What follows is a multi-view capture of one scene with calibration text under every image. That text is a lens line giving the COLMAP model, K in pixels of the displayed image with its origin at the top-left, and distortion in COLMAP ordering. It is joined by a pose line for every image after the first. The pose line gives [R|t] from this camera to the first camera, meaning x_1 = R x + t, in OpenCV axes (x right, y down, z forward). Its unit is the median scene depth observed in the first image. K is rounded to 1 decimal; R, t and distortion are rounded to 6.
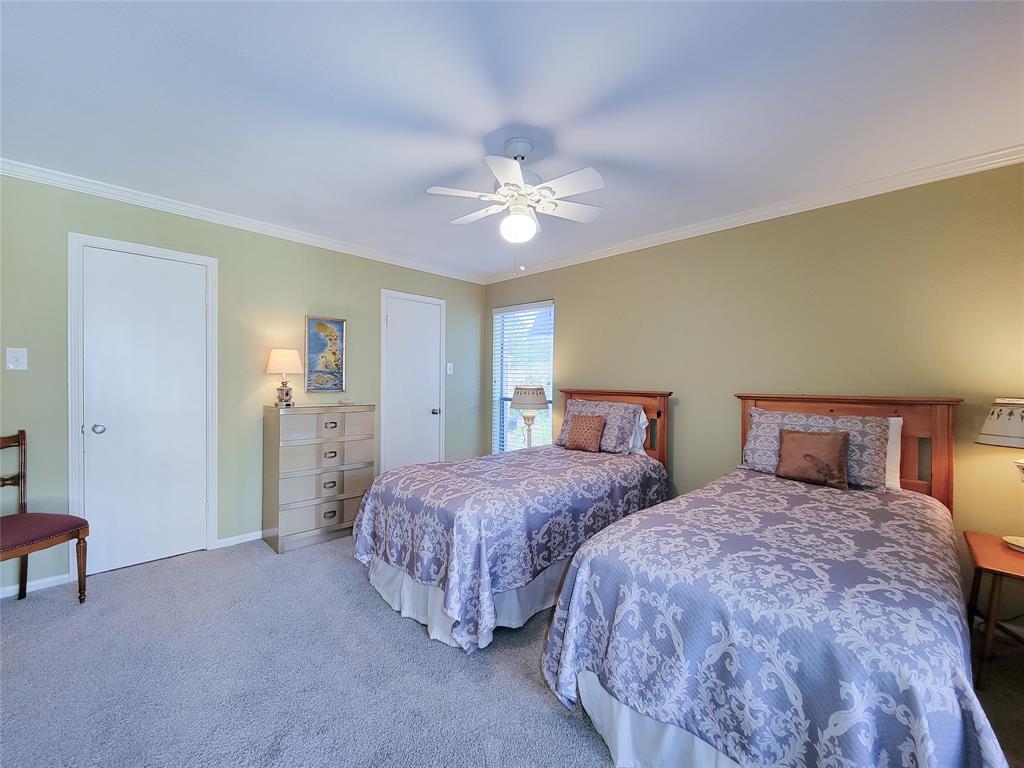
lens RADIAL K [[409.6, 0, 514.2], [0, 409.6, 368.2], [0, 0, 1]] dist [-0.001029, -0.000275]
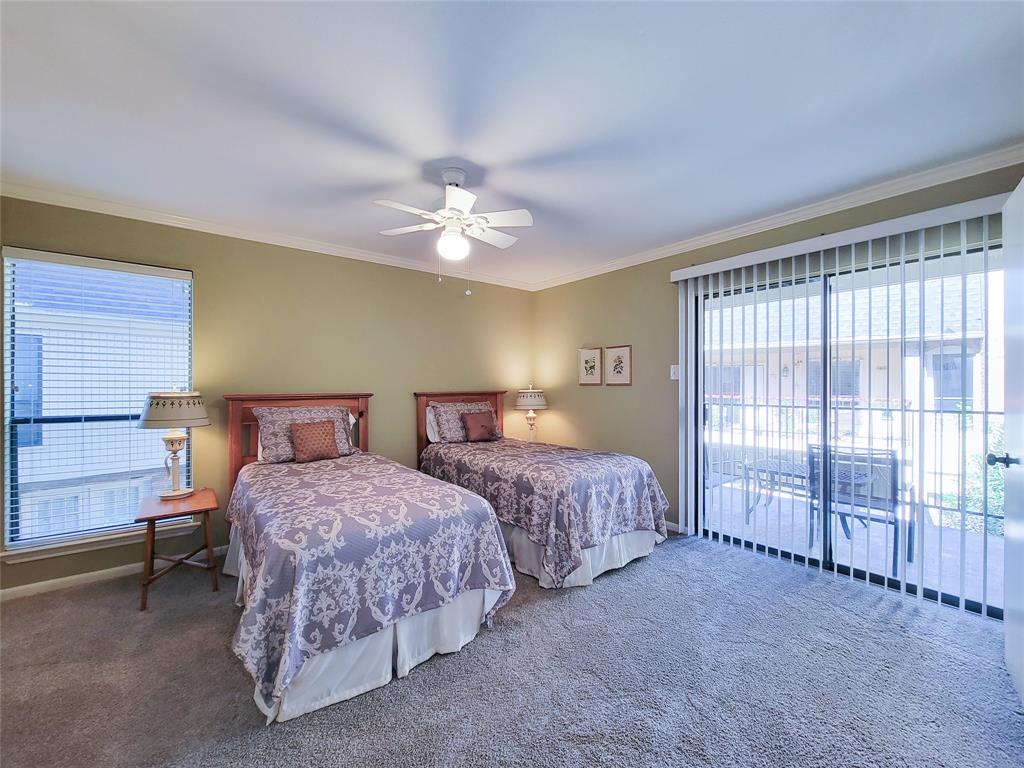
lens RADIAL K [[415.0, 0, 512.0], [0, 415.0, 384.0], [0, 0, 1]] dist [-0.000751, -0.001072]
pose [[0.130437, -0.004122, 0.991448, -1.075663], [-0.020146, 0.999774, 0.006807, 0.026049], [-0.991252, -0.020861, 0.130324, 0.716709]]
